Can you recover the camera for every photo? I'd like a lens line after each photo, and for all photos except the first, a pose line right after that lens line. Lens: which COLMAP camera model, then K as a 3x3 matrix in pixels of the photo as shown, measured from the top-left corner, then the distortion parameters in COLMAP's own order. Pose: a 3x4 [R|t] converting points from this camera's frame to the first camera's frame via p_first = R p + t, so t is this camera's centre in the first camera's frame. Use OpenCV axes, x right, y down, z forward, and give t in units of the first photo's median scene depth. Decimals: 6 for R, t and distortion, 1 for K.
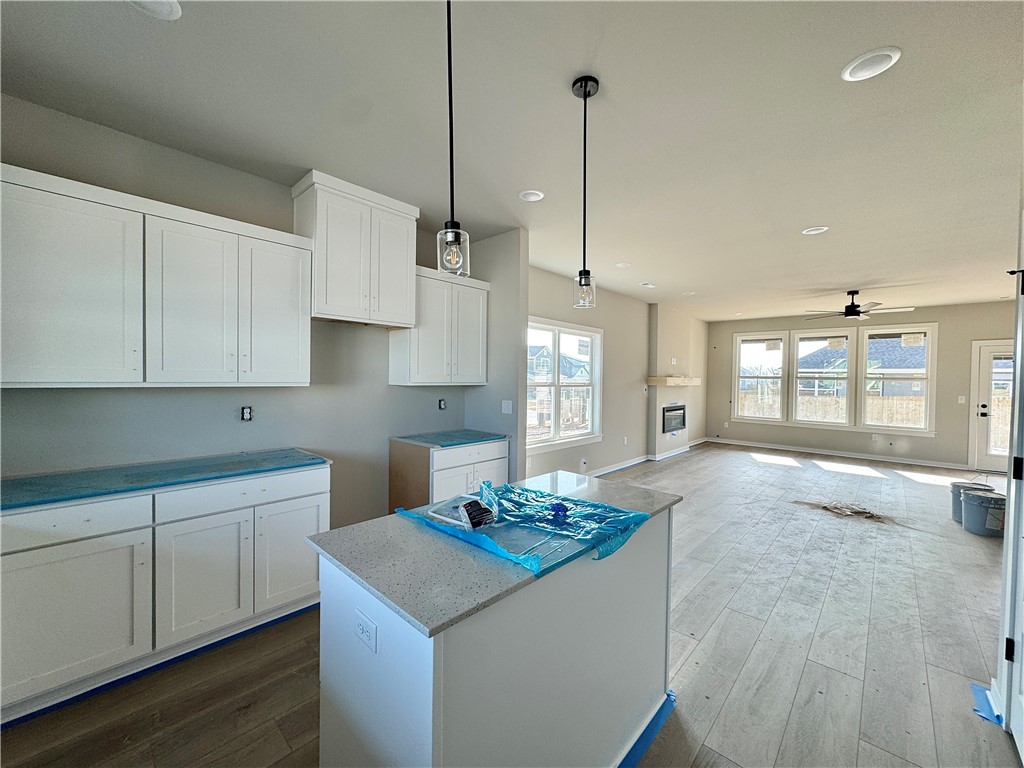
lens RADIAL K [[409.8, 0, 512.0], [0, 409.8, 384.0], [0, 0, 1]] dist [-0.002395, -0.000015]
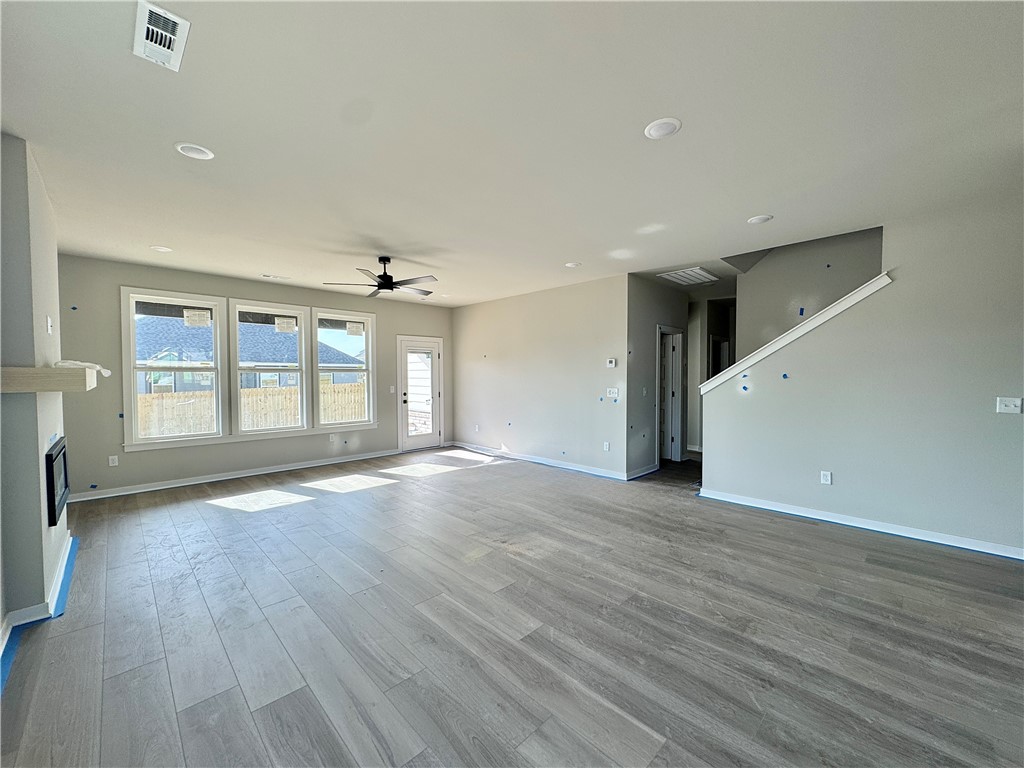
lens RADIAL K [[409.8, 0, 512.0], [0, 409.8, 384.0], [0, 0, 1]] dist [-0.002395, -0.000015]
pose [[0.051030, -0.036594, 0.998026, 0.044745], [0.021471, 0.999138, 0.035537, -0.006724], [-0.998466, 0.019615, 0.051771, 0.597527]]
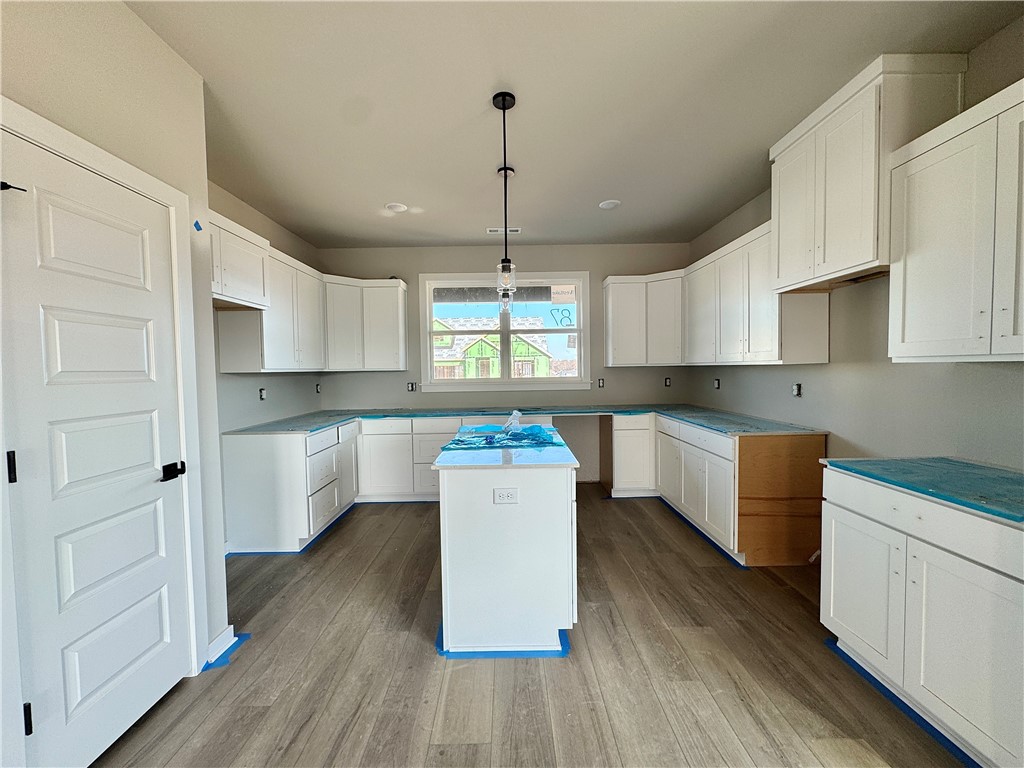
lens RADIAL K [[407.7, 0, 512.0], [0, 407.7, 384.0], [0, 0, 1]] dist [-0.001873, 0.000263]
pose [[-0.725406, 0.023874, -0.687907, 0.247105], [-0.006675, 0.999107, 0.041713, 0.006071], [0.688289, 0.034851, -0.724599, 0.477450]]
